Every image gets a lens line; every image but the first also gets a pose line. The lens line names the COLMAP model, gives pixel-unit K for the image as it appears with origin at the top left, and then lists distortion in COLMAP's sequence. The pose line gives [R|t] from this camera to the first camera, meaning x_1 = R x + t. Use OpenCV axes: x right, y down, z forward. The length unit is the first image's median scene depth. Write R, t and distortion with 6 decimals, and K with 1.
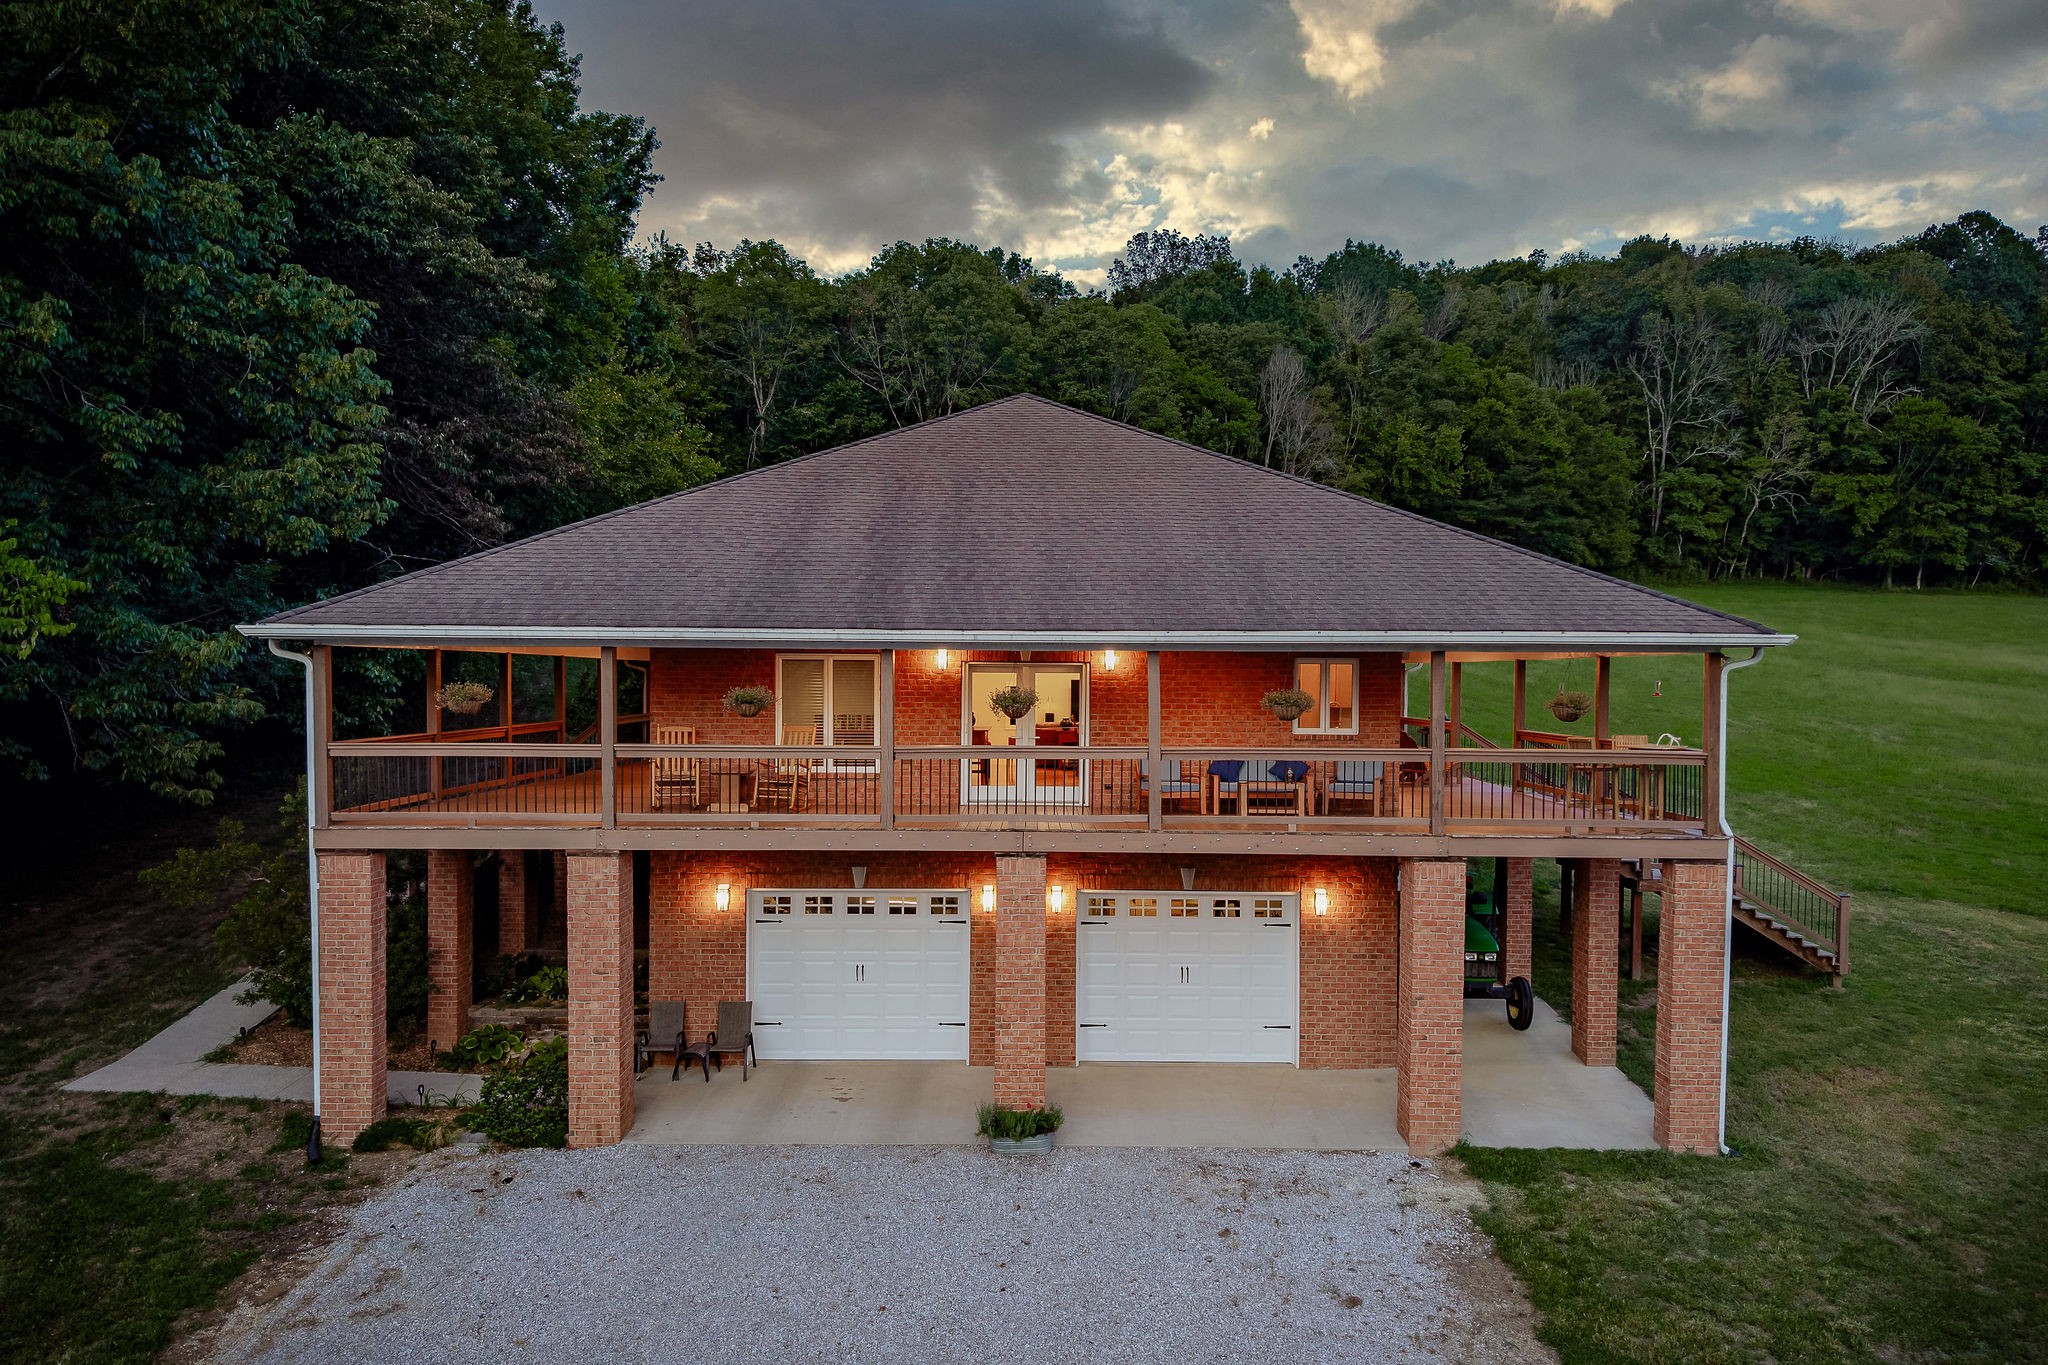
lens RADIAL K [[1489.5, 0, 1004.7], [0, 1489.5, 716.1], [0, 0, 1]] dist [0.036766, -0.035077]
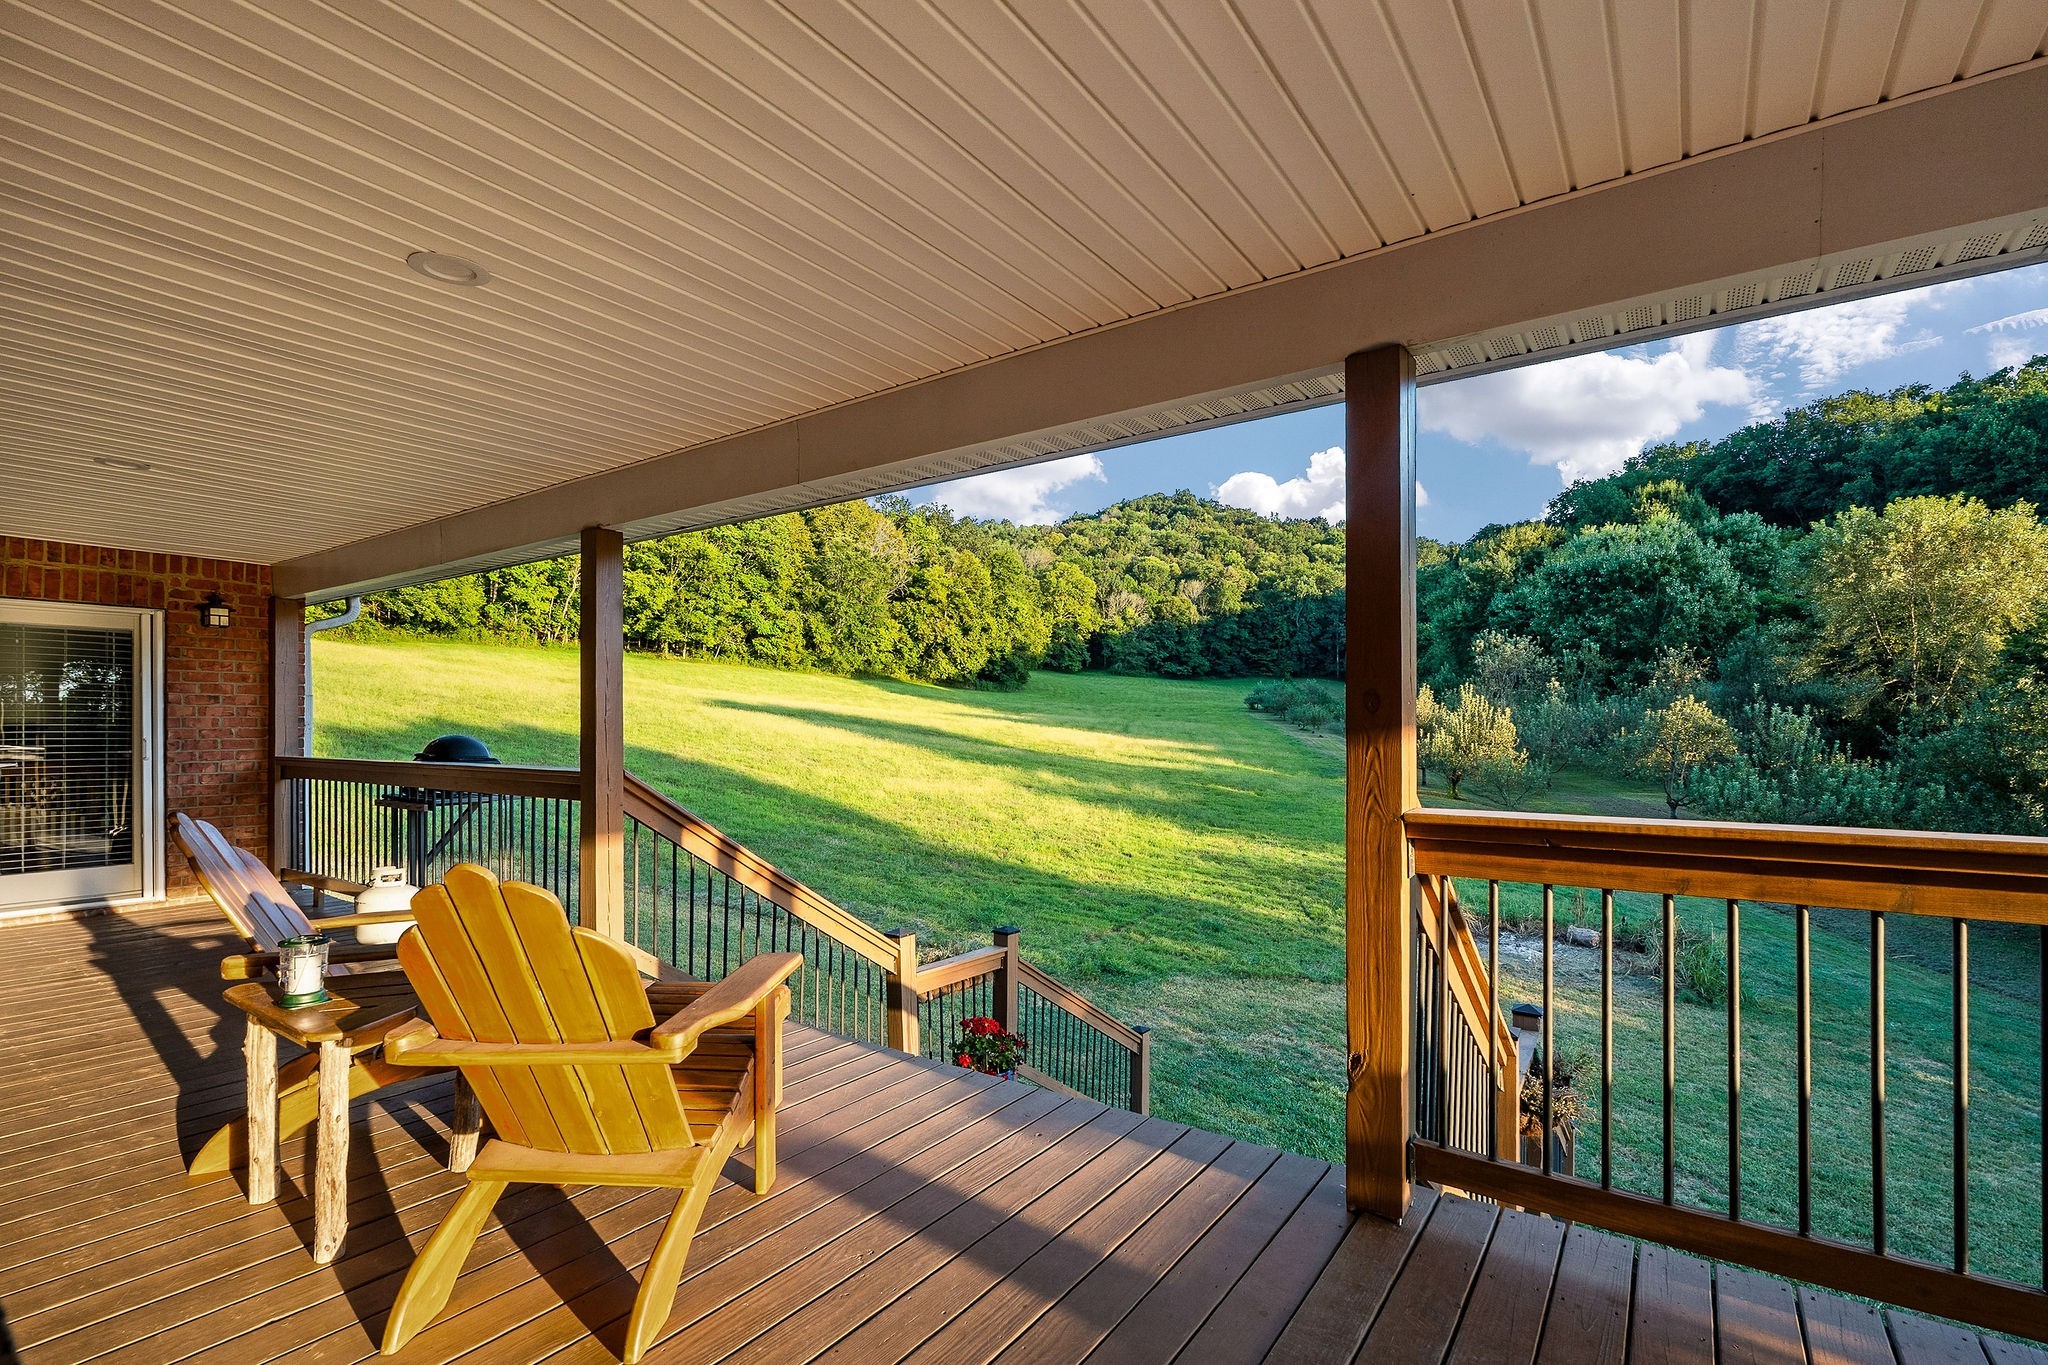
lens RADIAL K [[935.6, 0, 1035.8], [0, 935.6, 715.2], [0, 0, 1]] dist [0.001344, 0.000478]
pose [[0.558310, 0.004261, 0.829622, 0.049060], [0.028711, 0.999289, -0.024454, 0.002724], [-0.829136, 0.037472, 0.557790, 0.228707]]
